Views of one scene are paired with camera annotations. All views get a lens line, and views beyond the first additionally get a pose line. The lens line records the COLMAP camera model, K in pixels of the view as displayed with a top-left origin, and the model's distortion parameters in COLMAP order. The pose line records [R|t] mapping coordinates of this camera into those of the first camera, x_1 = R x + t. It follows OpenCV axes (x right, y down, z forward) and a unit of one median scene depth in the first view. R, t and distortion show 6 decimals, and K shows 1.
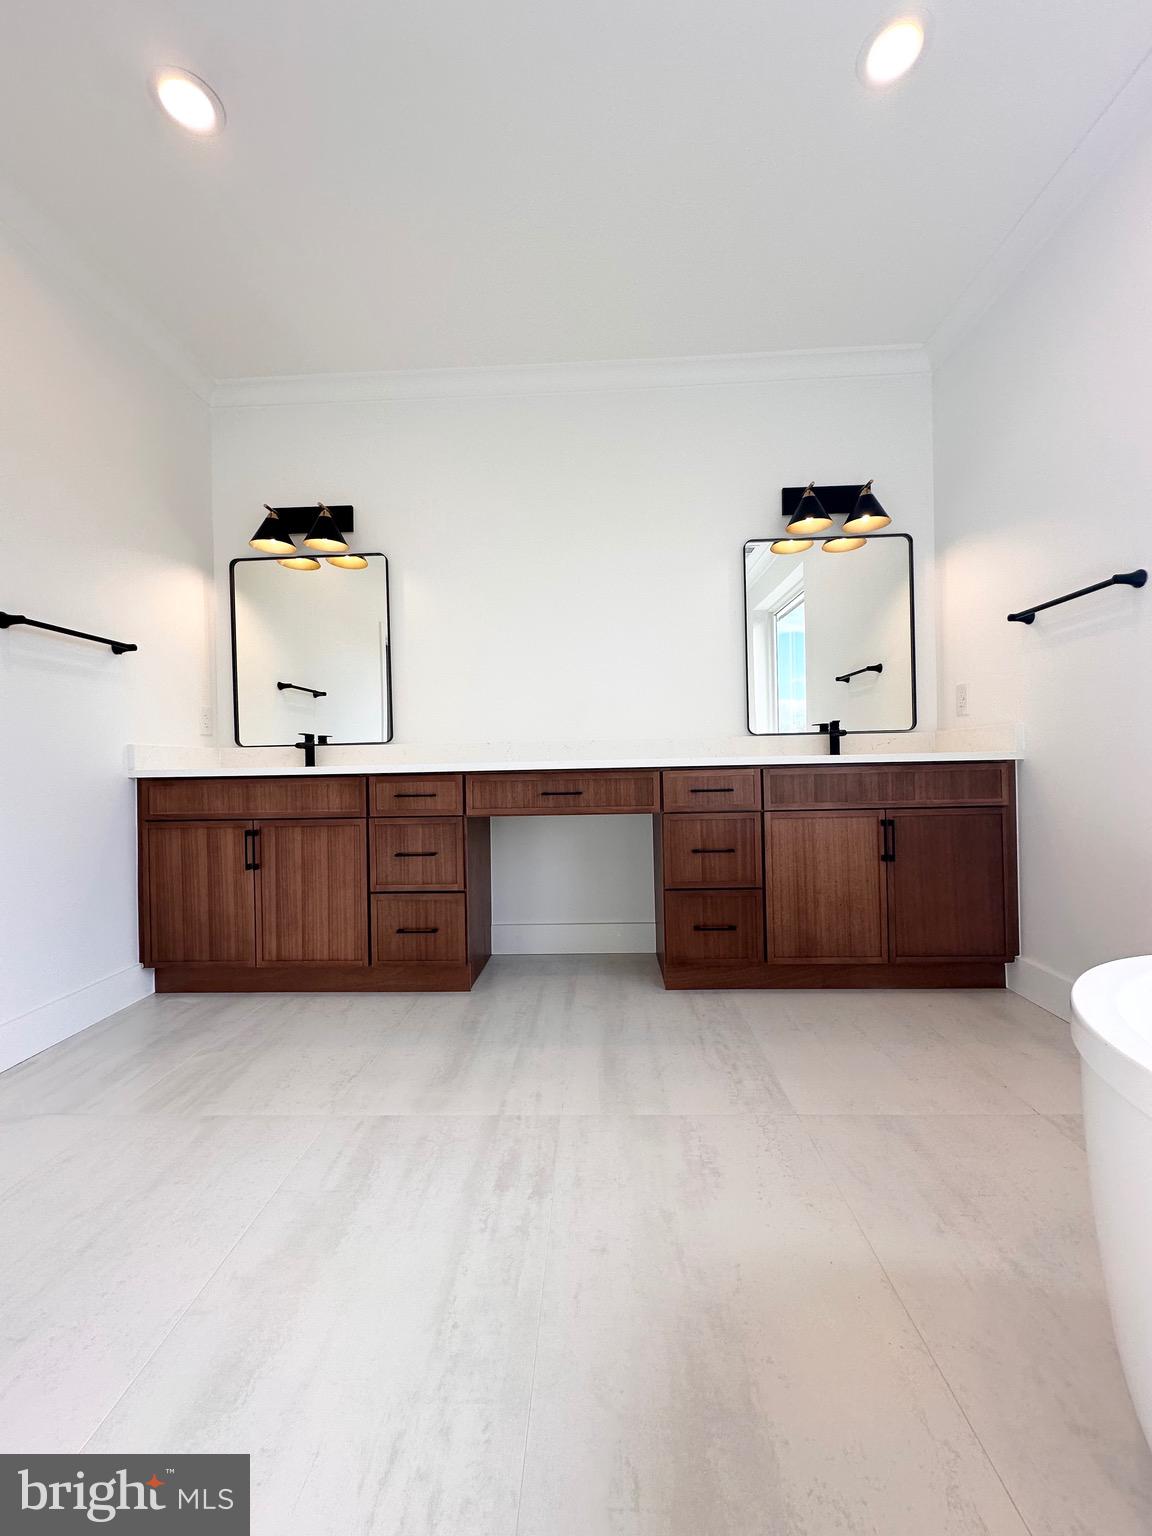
lens RADIAL K [[613.3, 0, 578.5], [0, 613.3, 767.1], [0, 0, 1]] dist [-0.004128, 0.000983]
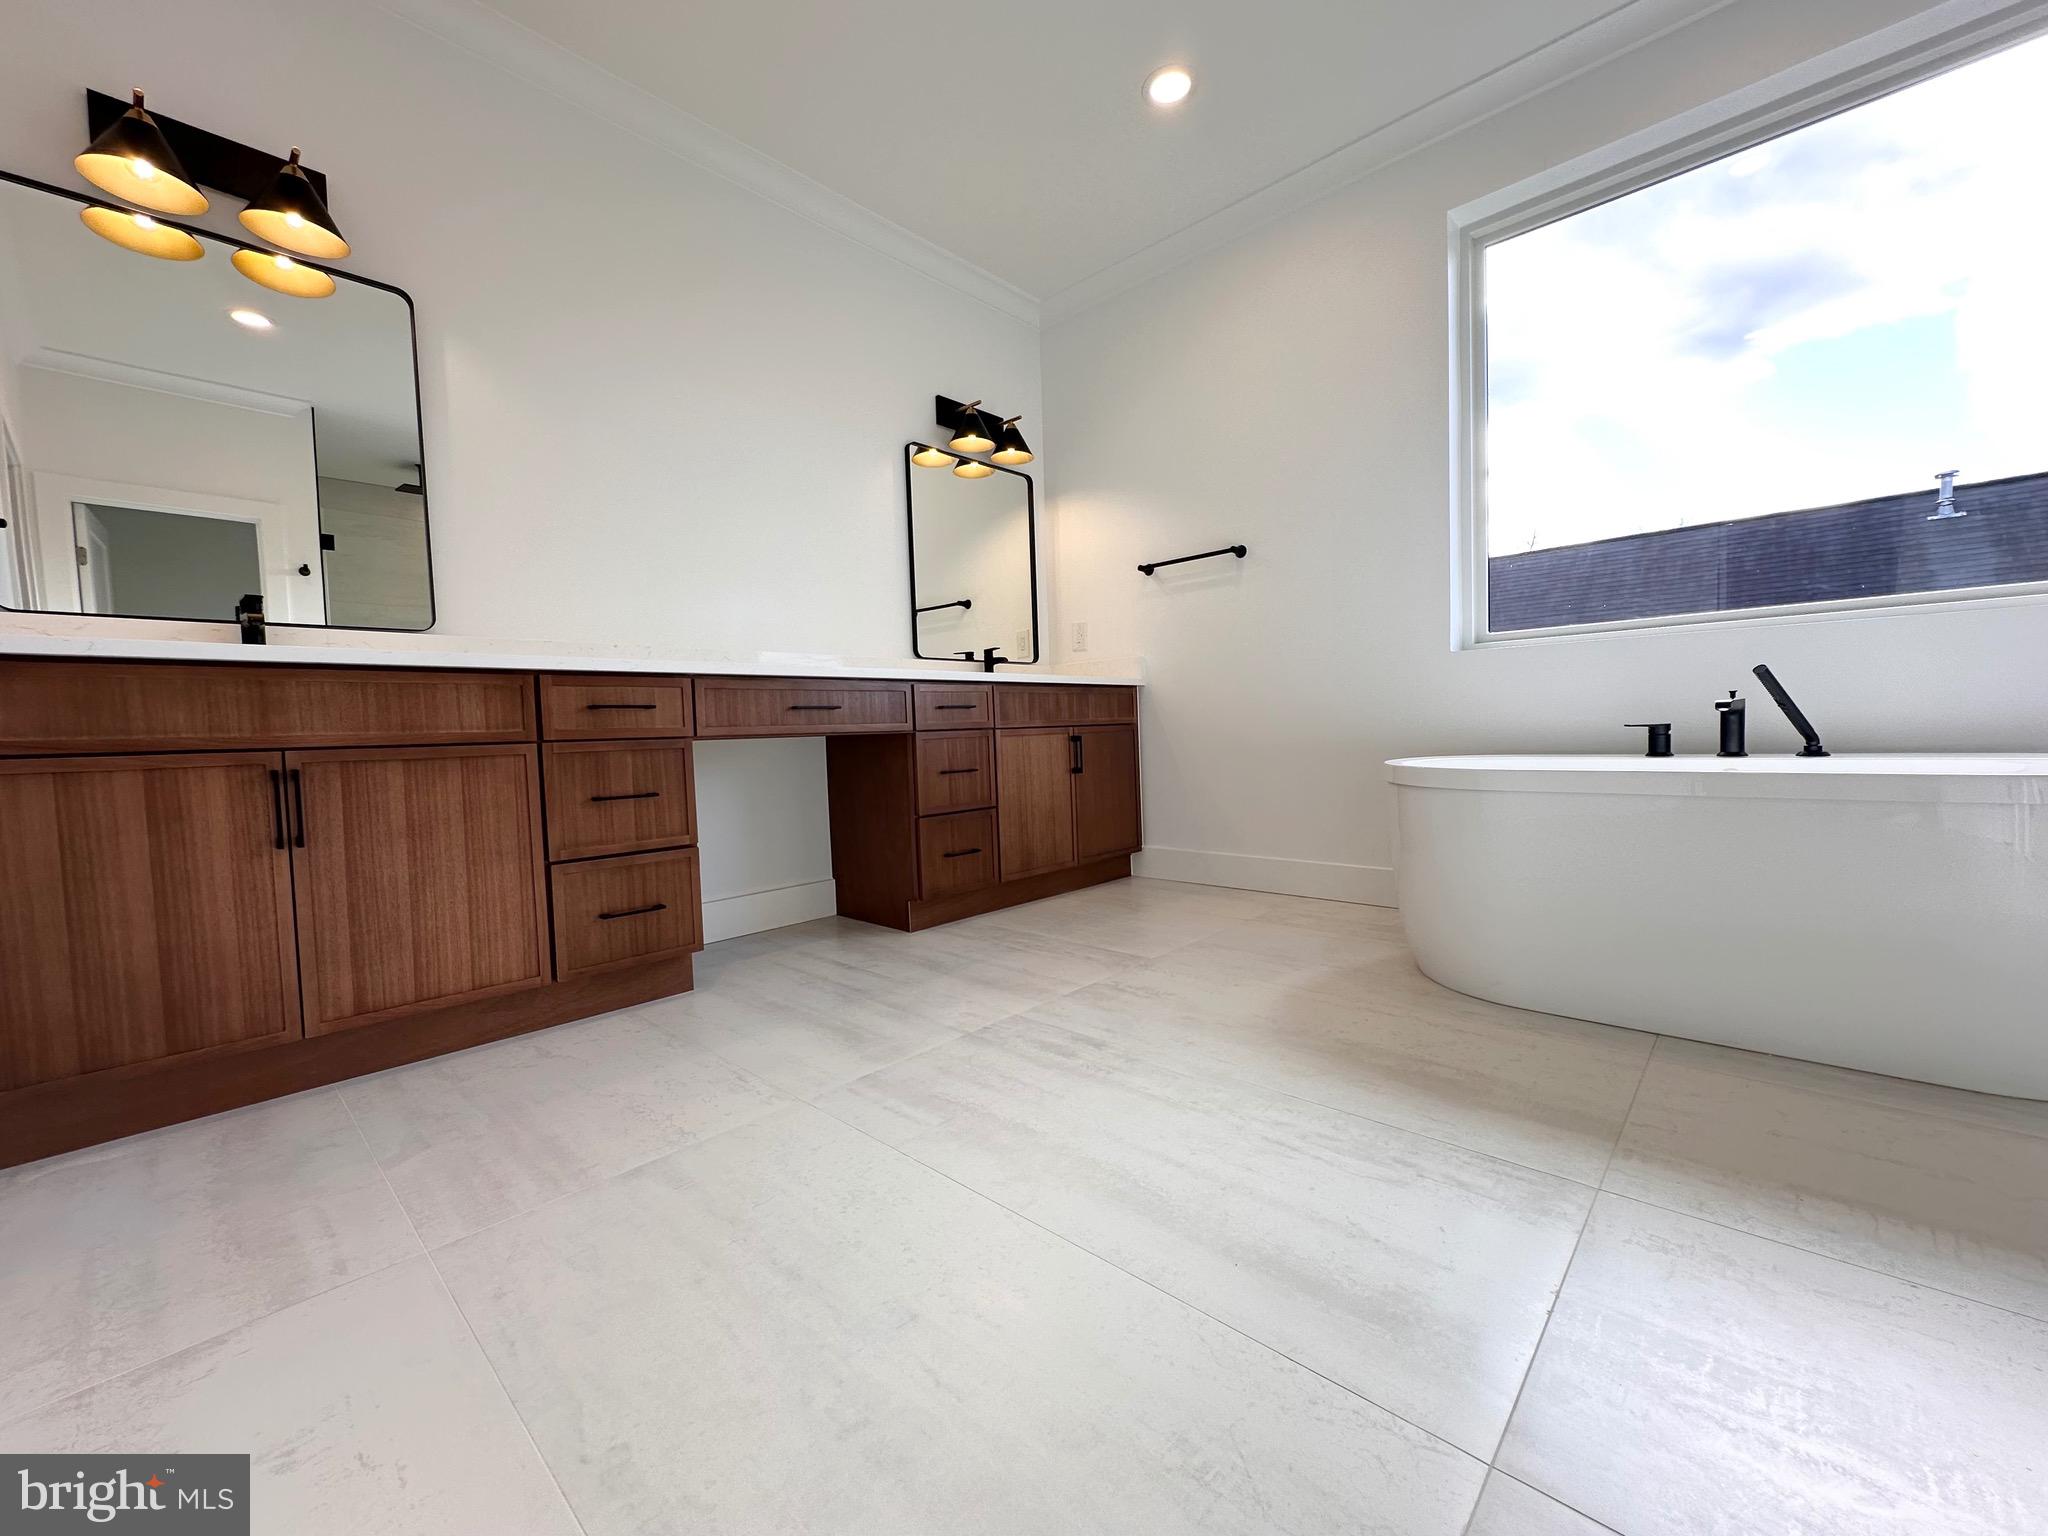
lens RADIAL K [[817.7, 0, 1033.8], [0, 817.7, 766.8], [0, 0, 1]] dist [-0.004128, 0.000983]
pose [[0.650312, -0.036039, 0.758812, -0.644758], [0.024305, 0.999350, 0.026634, 0.097900], [-0.759278, 0.001123, 0.650765, 0.095454]]
